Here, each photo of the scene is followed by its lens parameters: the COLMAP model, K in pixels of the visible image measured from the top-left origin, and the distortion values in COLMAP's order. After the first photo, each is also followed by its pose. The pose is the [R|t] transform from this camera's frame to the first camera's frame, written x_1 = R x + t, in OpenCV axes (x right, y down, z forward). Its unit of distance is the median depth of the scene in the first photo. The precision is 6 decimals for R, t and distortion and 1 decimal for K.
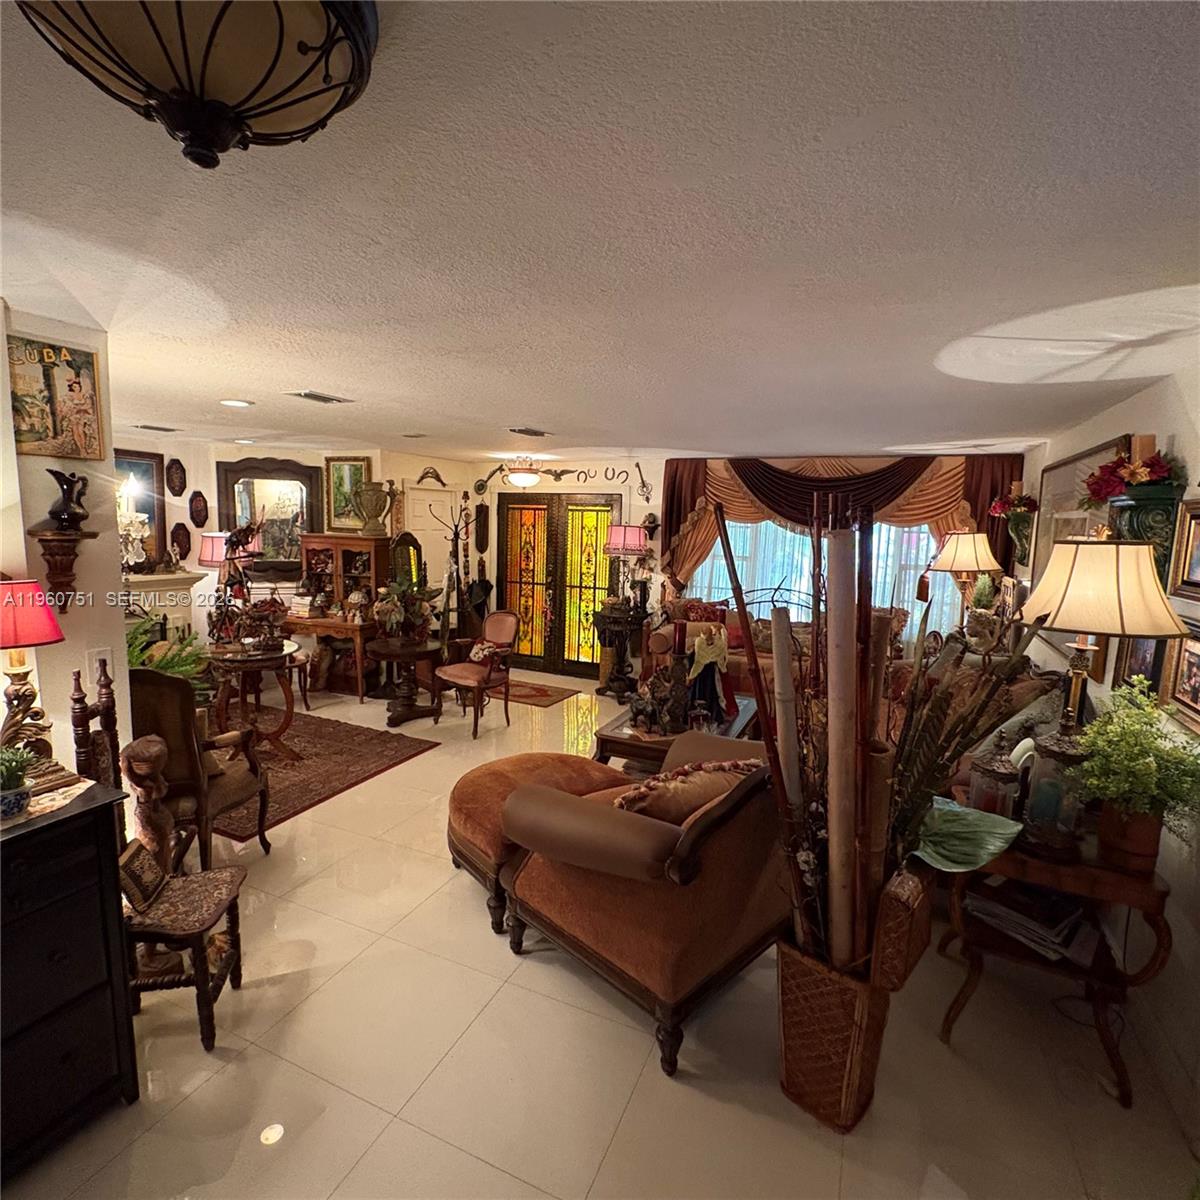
lens RADIAL K [[643.3, 0, 599.0], [0, 643.3, 601.9], [0, 0, 1]] dist [-0.000904, 0.000198]
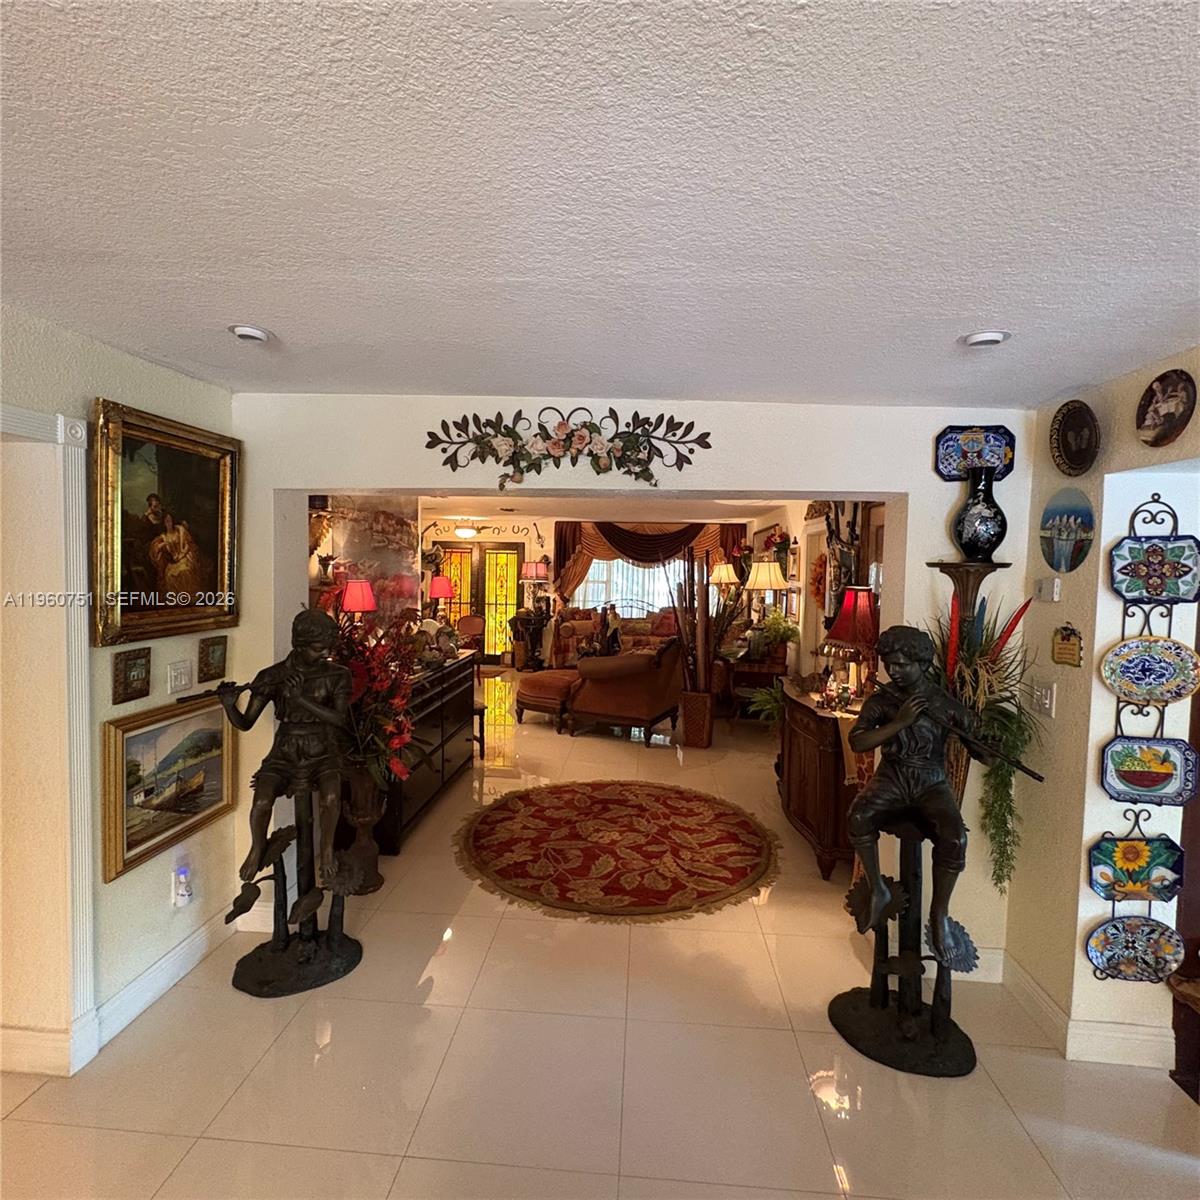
lens RADIAL K [[643.3, 0, 605.5], [0, 643.3, 596.9], [0, 0, 1]] dist [-0.000904, 0.000198]
pose [[0.939938, -0.024166, 0.340489, -0.327578], [0.049625, 0.996567, -0.066263, 0.078581], [-0.337719, 0.079180, 0.937911, -0.533256]]
